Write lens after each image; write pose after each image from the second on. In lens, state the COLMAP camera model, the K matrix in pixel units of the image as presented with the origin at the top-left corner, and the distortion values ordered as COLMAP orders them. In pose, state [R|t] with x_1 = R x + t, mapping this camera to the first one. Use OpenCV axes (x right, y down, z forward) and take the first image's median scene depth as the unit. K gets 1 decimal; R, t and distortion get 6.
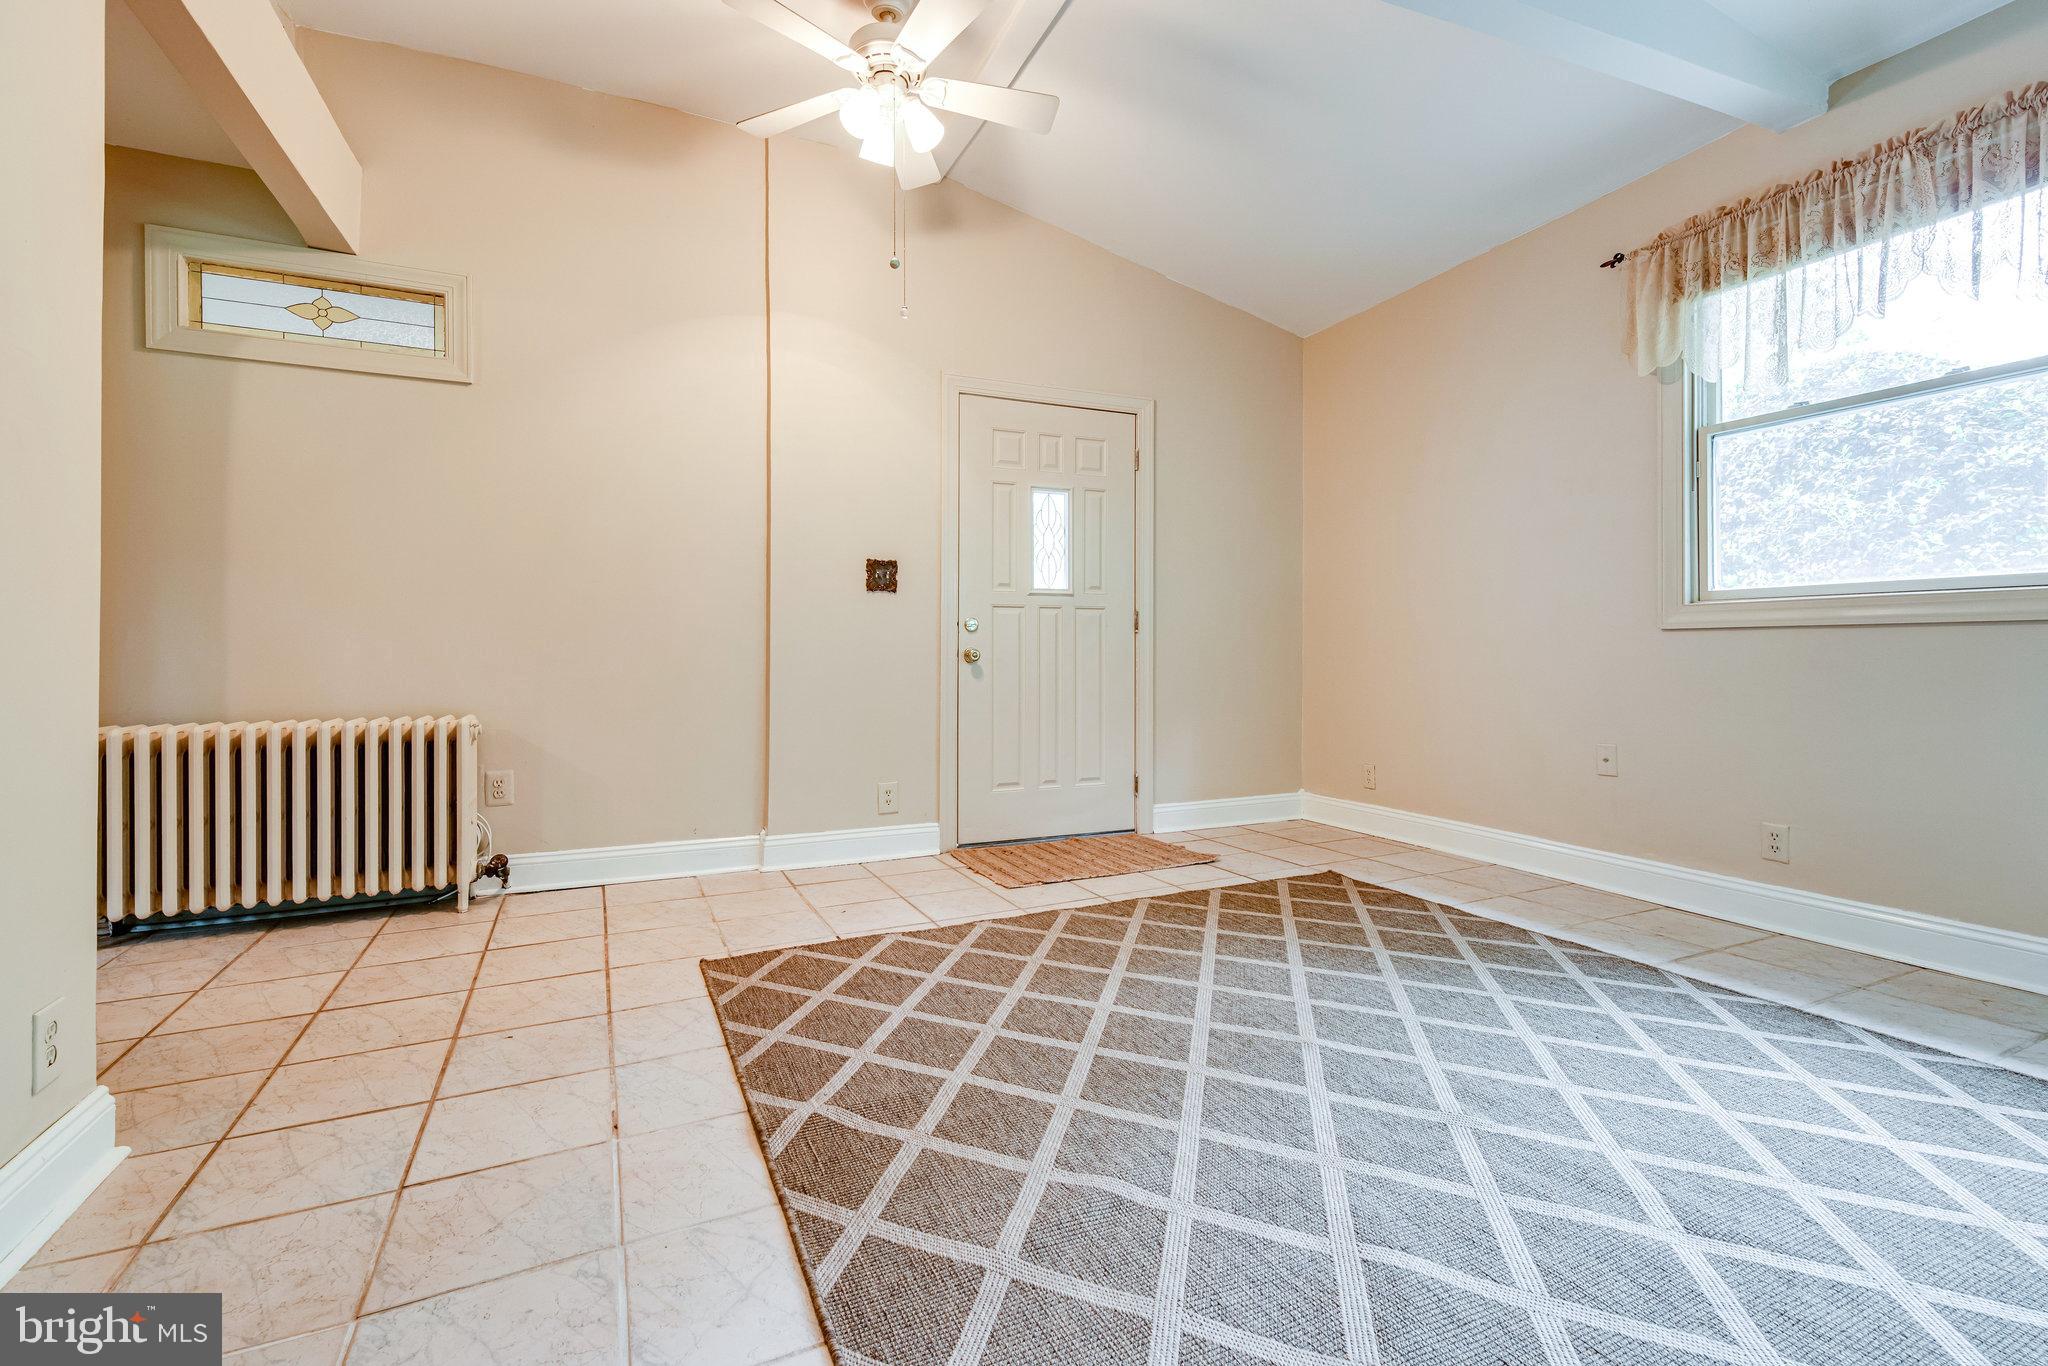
lens RADIAL K [[894.8, 0, 1003.8], [0, 894.8, 638.5], [0, 0, 1]] dist [0.019886, -0.010983]
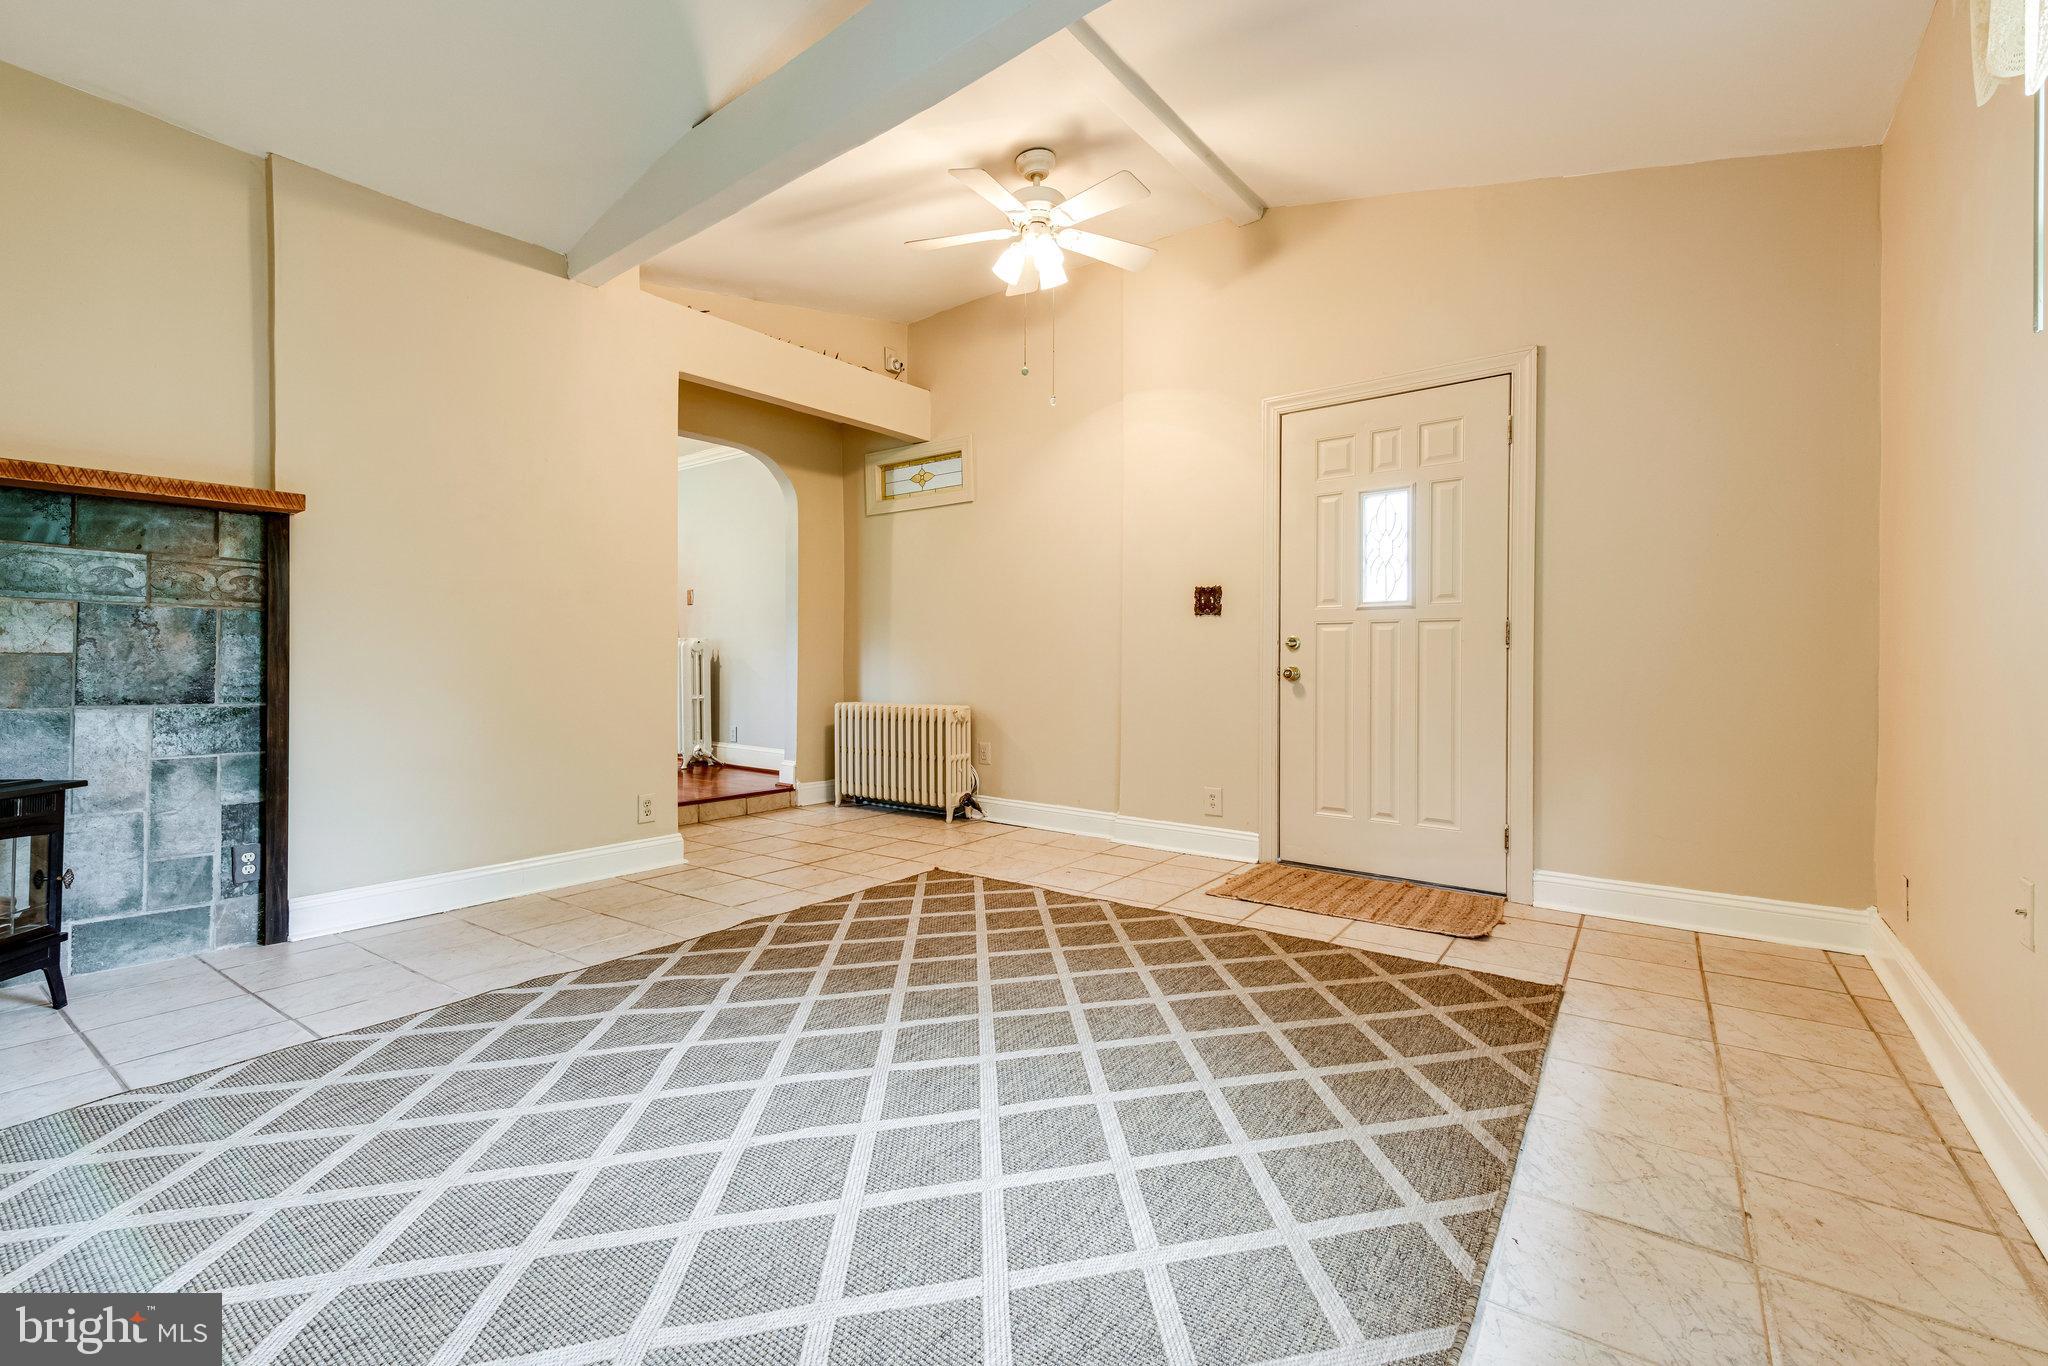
lens RADIAL K [[888.1, 0, 1020.7], [0, 888.1, 653.7], [0, 0, 1]] dist [0.028536, -0.011096]
pose [[0.472538, -0.006722, -0.881285, 0.883515], [0.008526, 0.999959, -0.003055, -0.003693], [0.881269, -0.006070, 0.472576, 0.332176]]
